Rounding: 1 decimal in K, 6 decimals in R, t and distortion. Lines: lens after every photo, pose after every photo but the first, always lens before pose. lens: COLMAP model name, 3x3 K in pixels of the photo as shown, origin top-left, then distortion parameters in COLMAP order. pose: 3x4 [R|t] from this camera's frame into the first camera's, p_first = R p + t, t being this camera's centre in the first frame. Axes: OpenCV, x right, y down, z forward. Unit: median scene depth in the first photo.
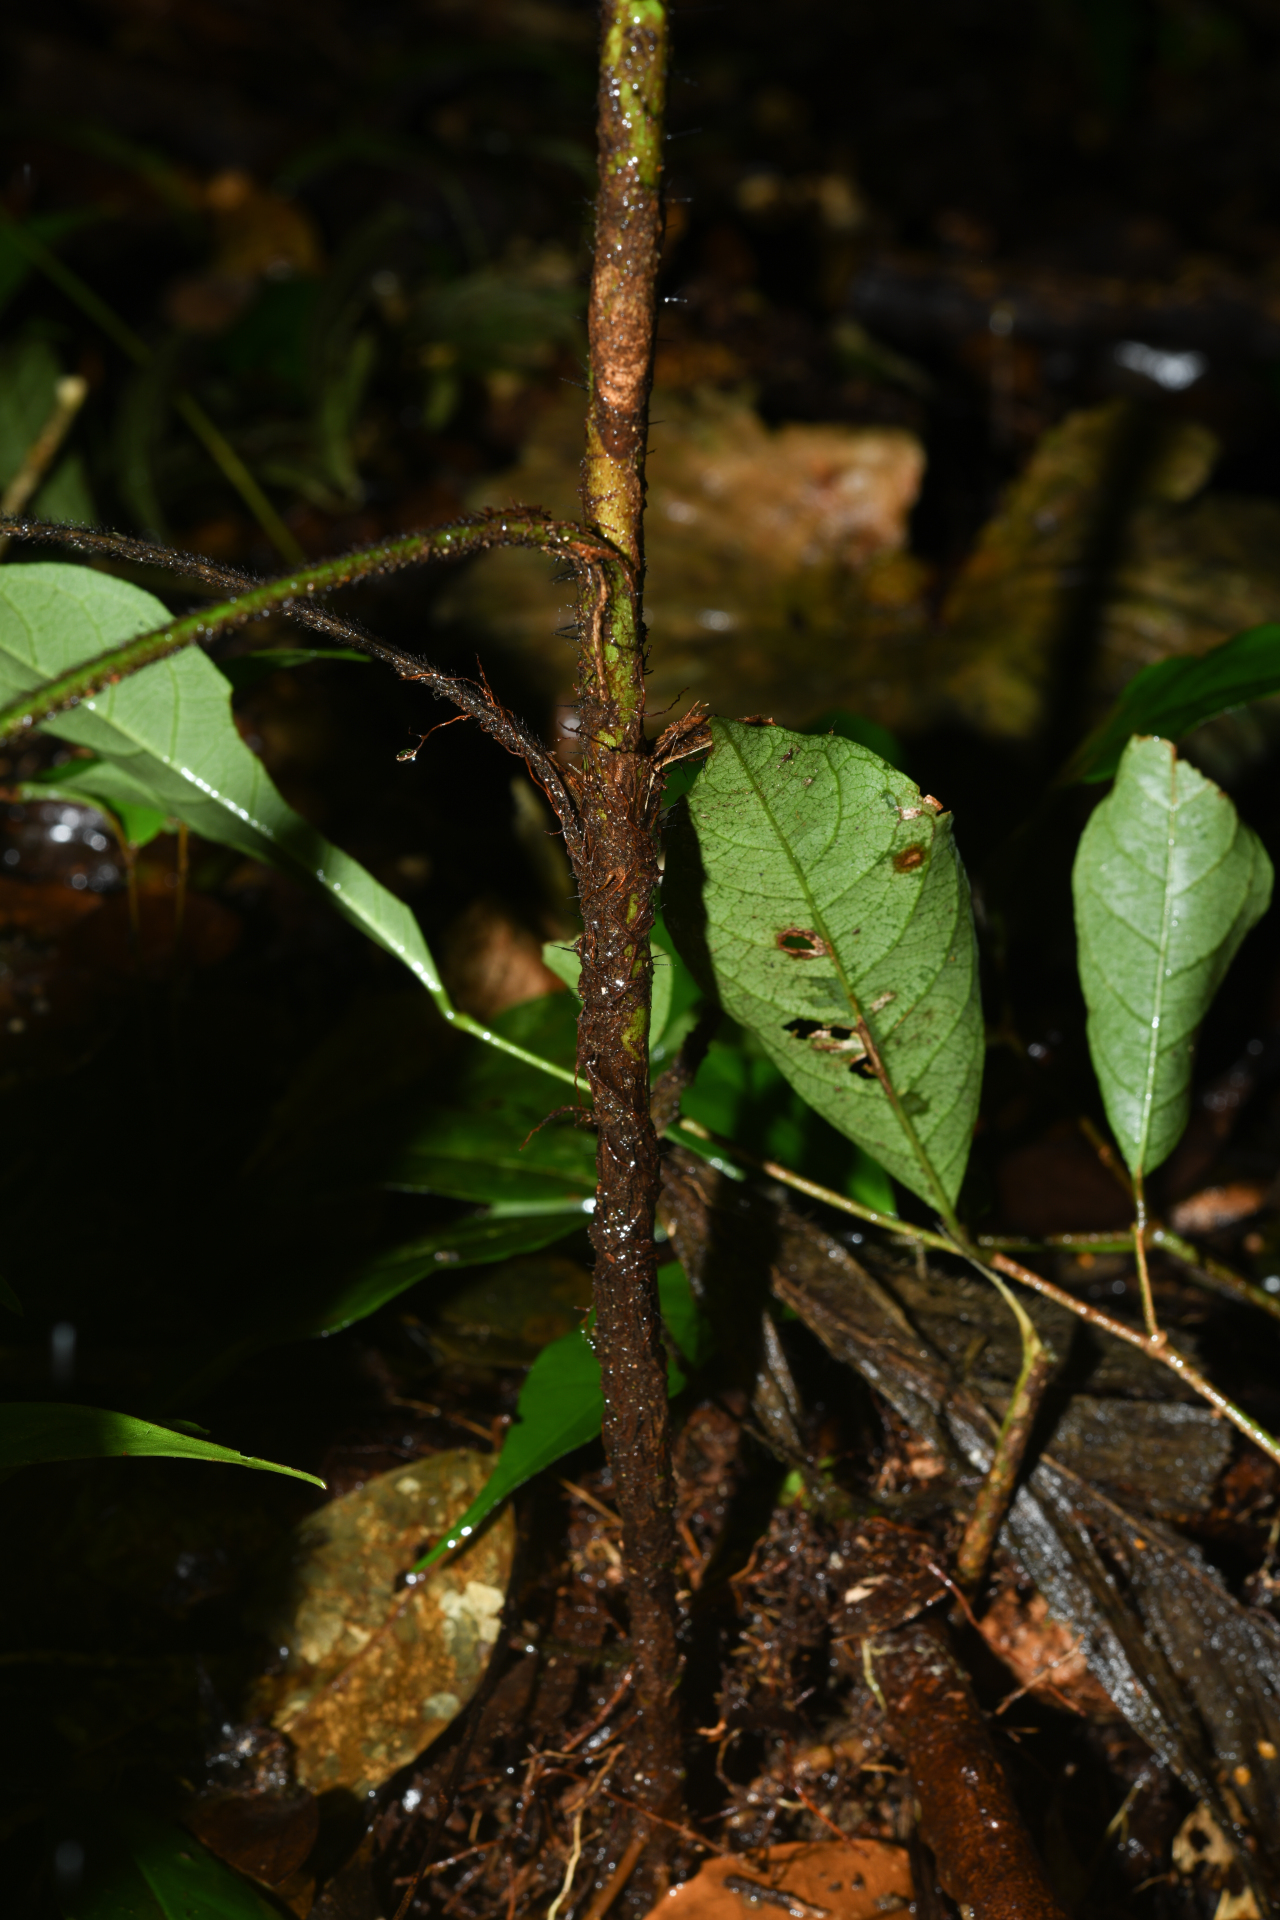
lens RADIAL K [[3414.4, 0, 640.0], [0, 3414.4, 960.0], [0, 0, 1]] dist [-0.129202, 0.413335]
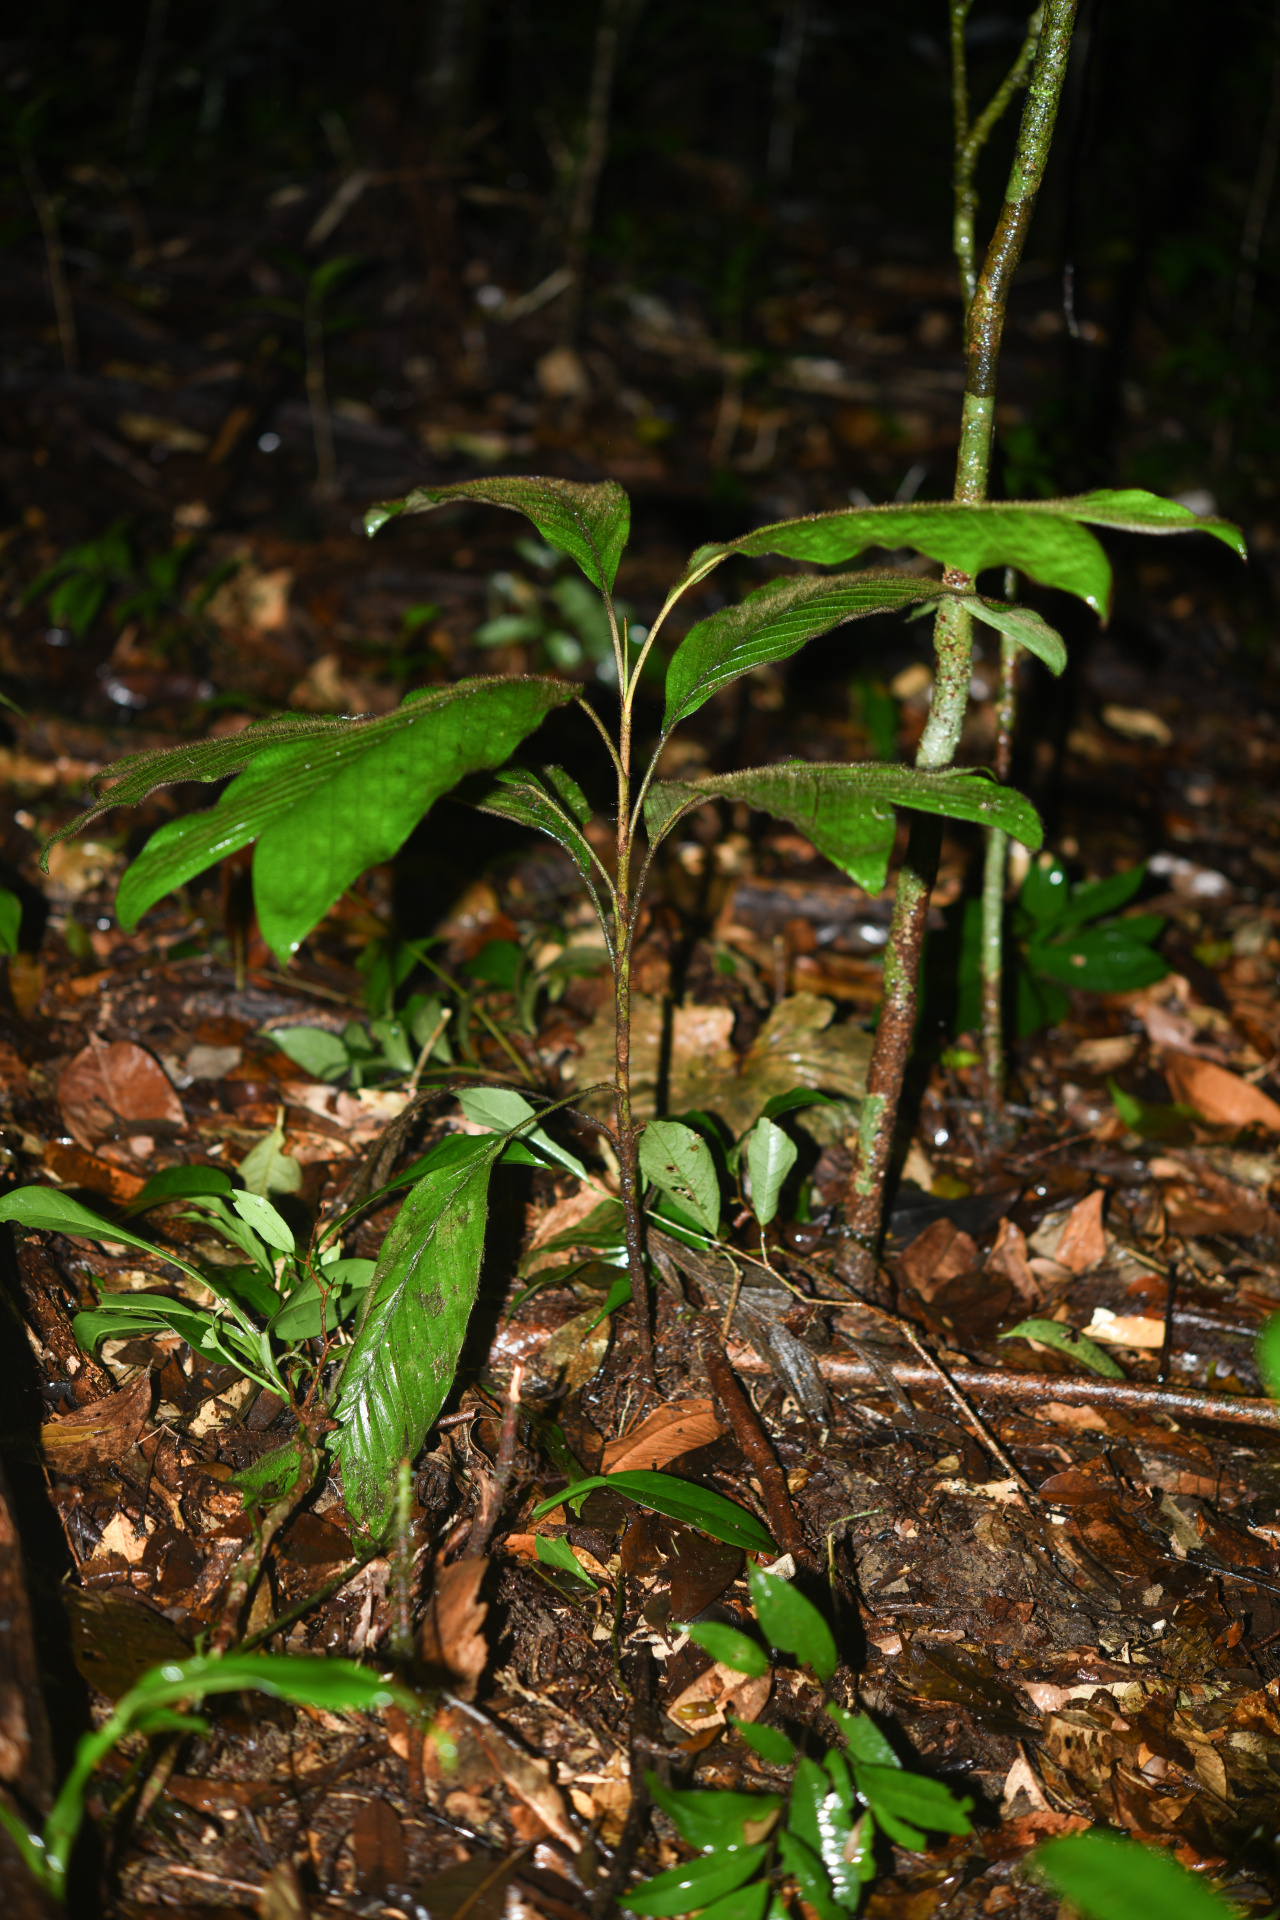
lens RADIAL K [[3403.7, 0, 639.7], [0, 3403.7, 892.1], [0, 0, 1]] dist [-0.059621, 0.373079]
pose [[0.998949, -0.045041, -0.008472, 0.057453], [0.043731, 0.992066, -0.117867, 0.144367], [0.013714, 0.117373, 0.992993, -3.216354]]
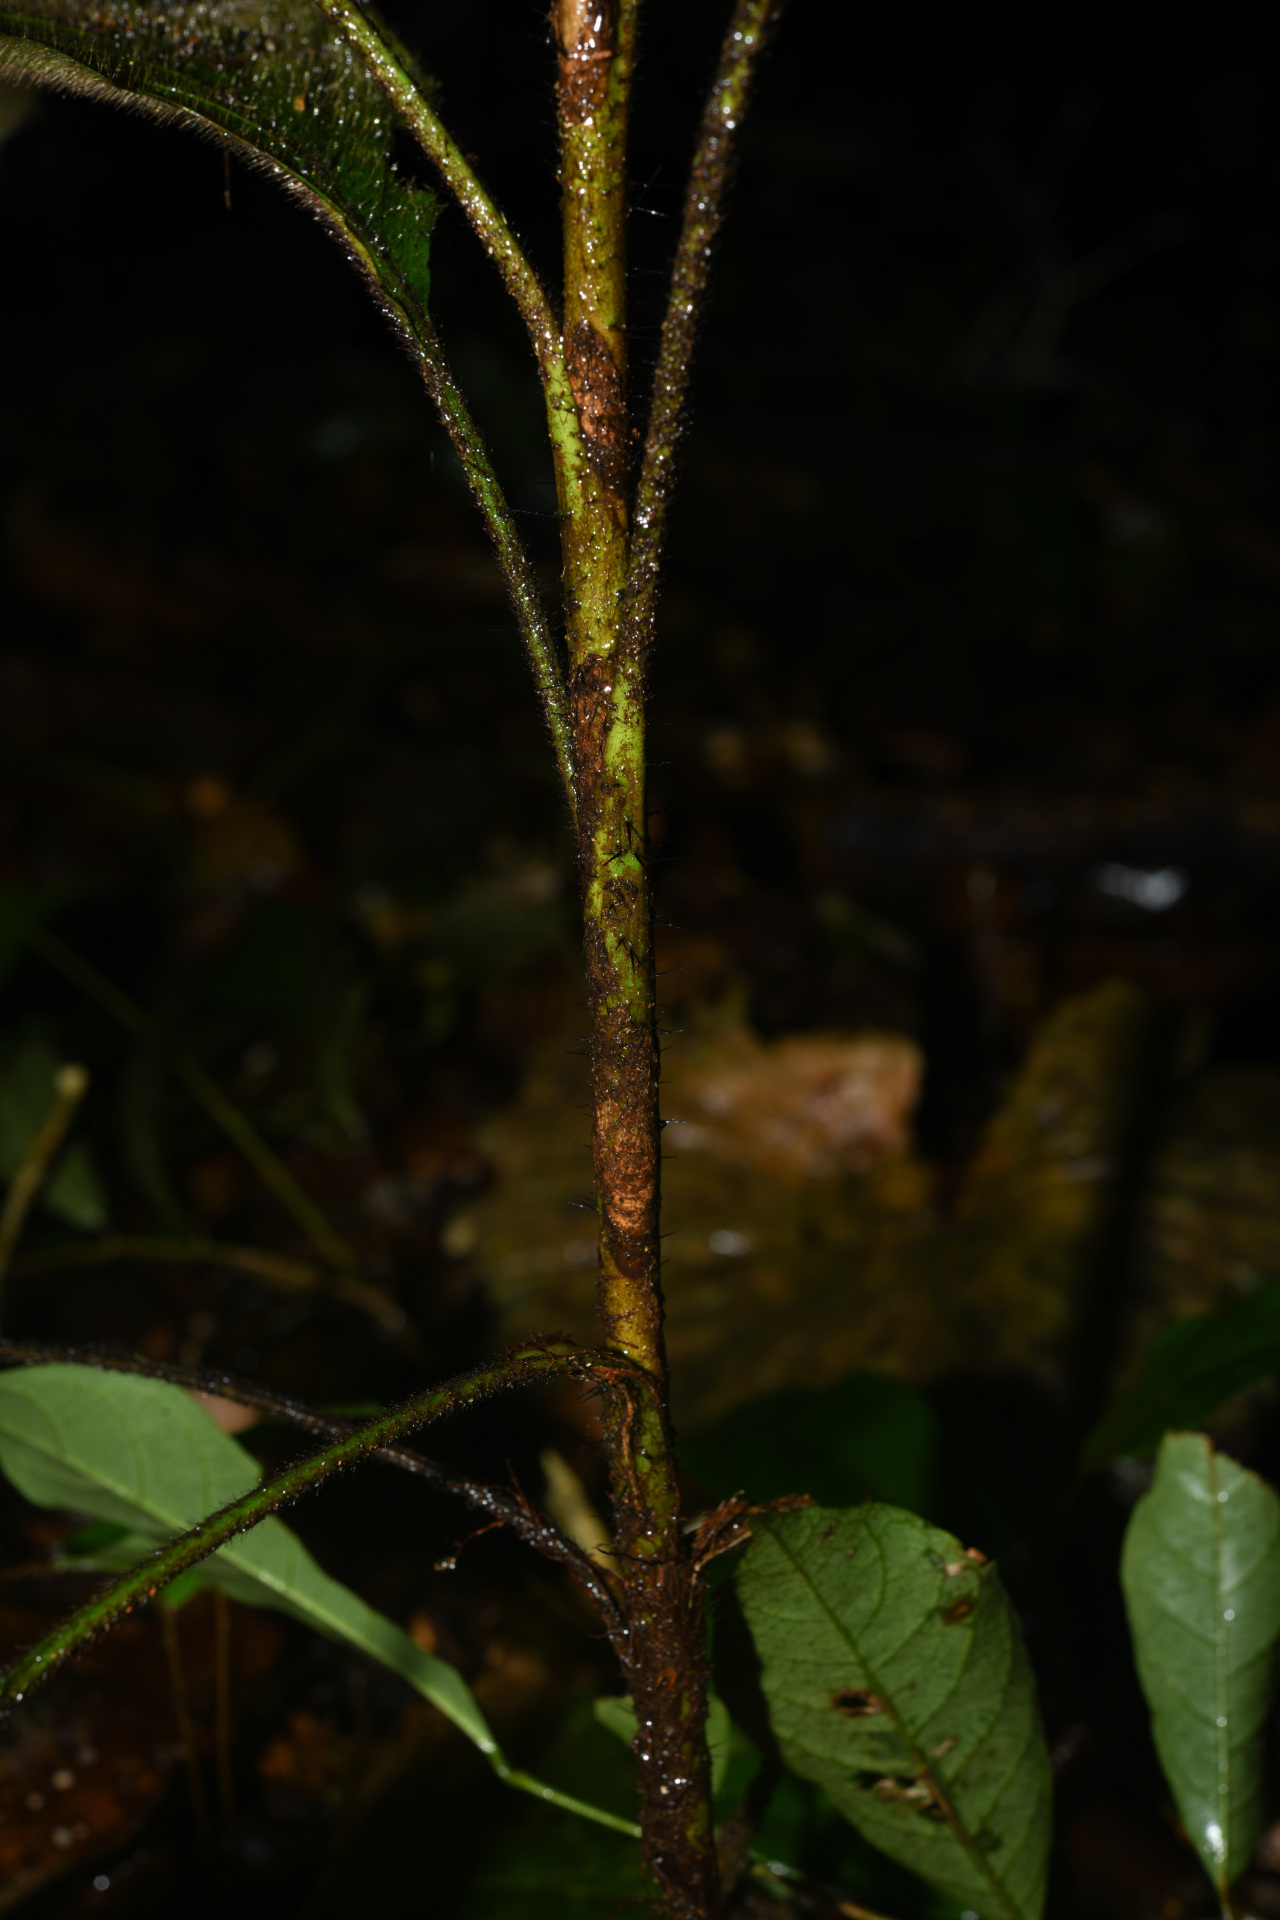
lens RADIAL K [[3403.7, 0, 639.7], [0, 3403.7, 892.1], [0, 0, 1]] dist [-0.059621, 0.373079]
pose [[0.996096, -0.088183, 0.004027, 0.001308], [0.087841, 0.985653, -0.144123, -0.100856], [0.008740, 0.143914, 0.989552, -0.006776]]
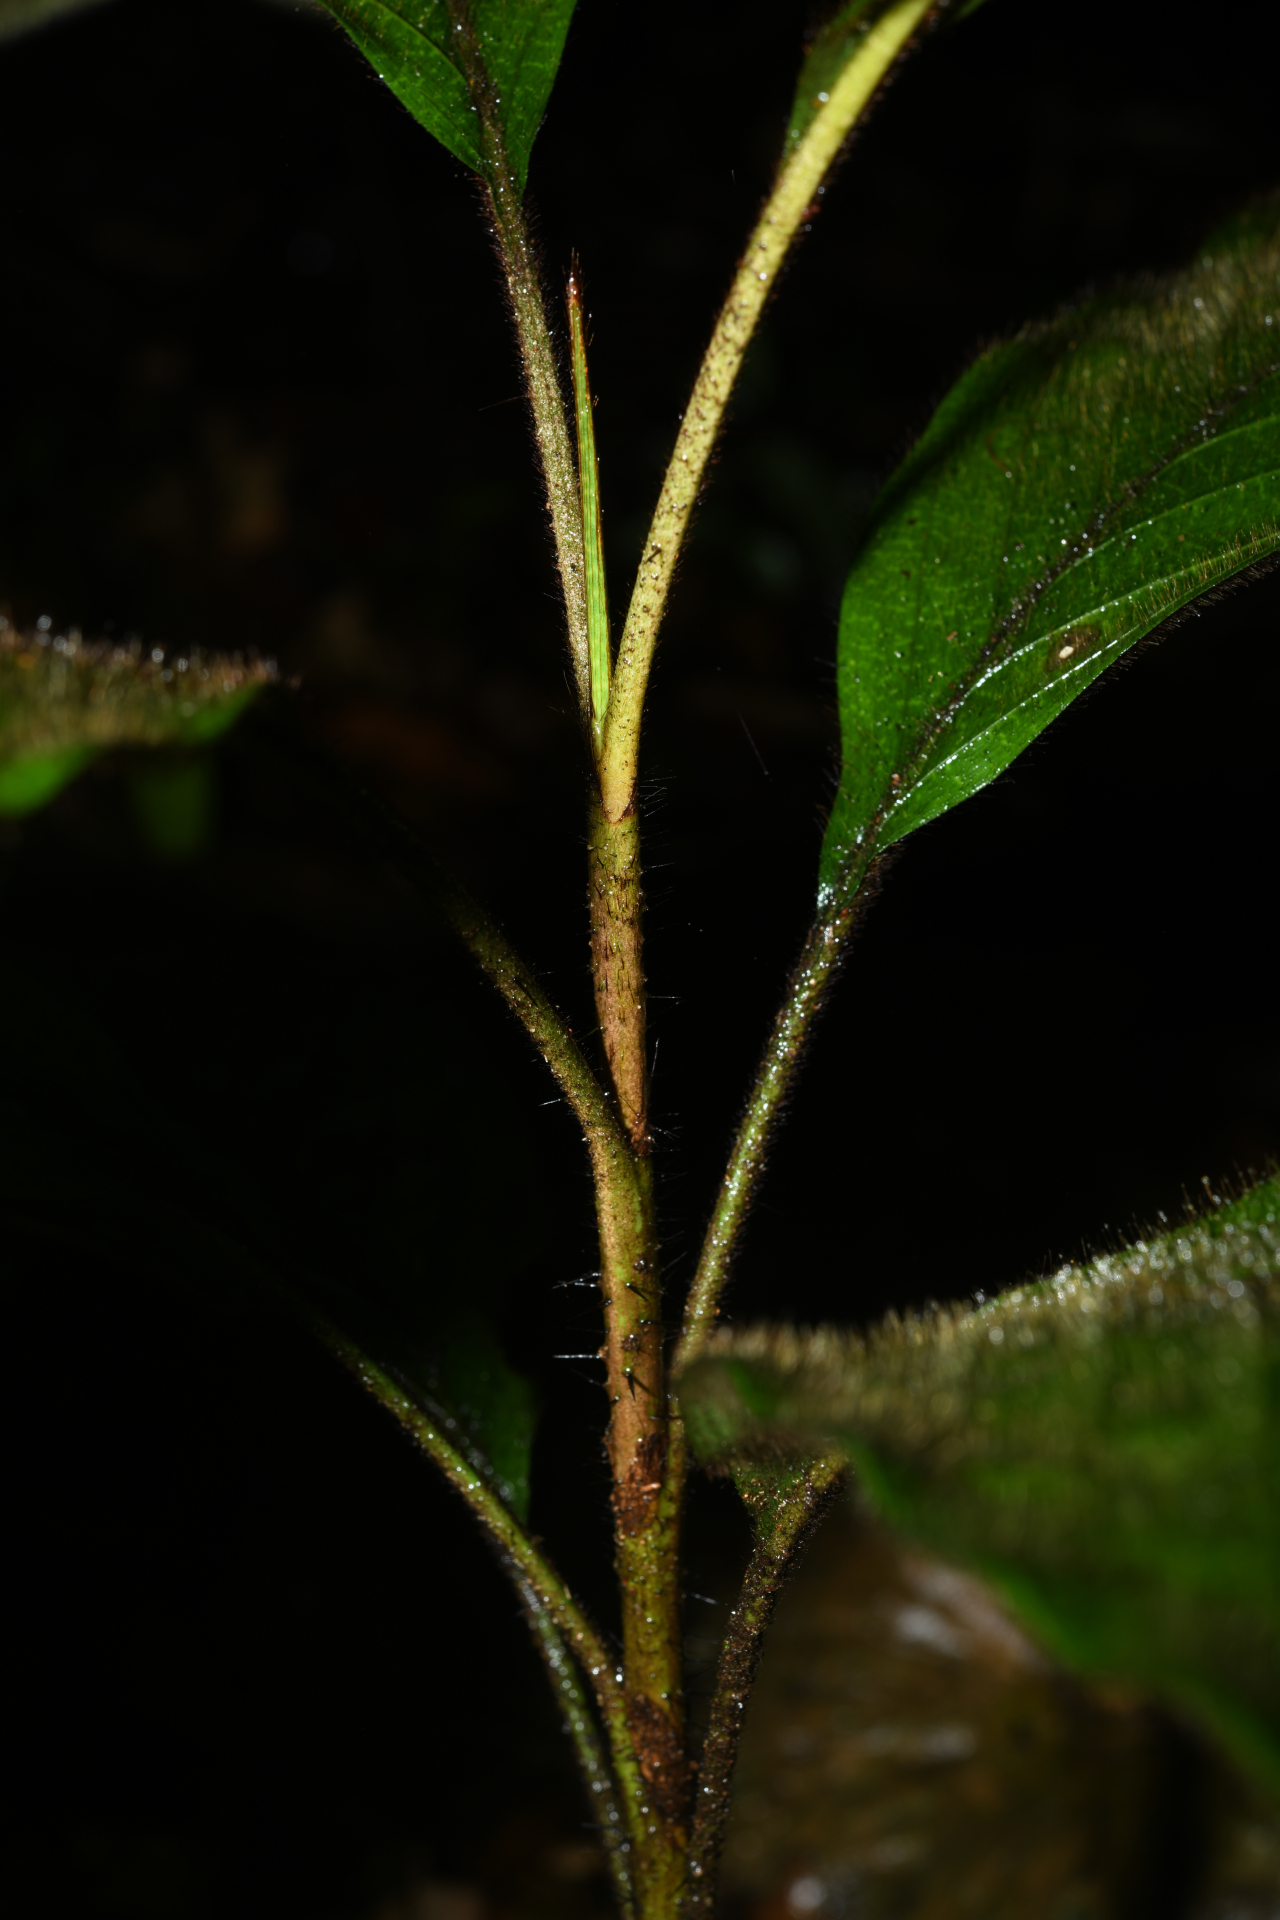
lens RADIAL K [[3403.7, 0, 639.7], [0, 3403.7, 892.1], [0, 0, 1]] dist [-0.059621, 0.373079]
pose [[0.991686, -0.074598, -0.104850, 0.097288], [0.063709, 0.992574, -0.103620, -0.425199], [0.111801, 0.096079, 0.989075, -0.091832]]
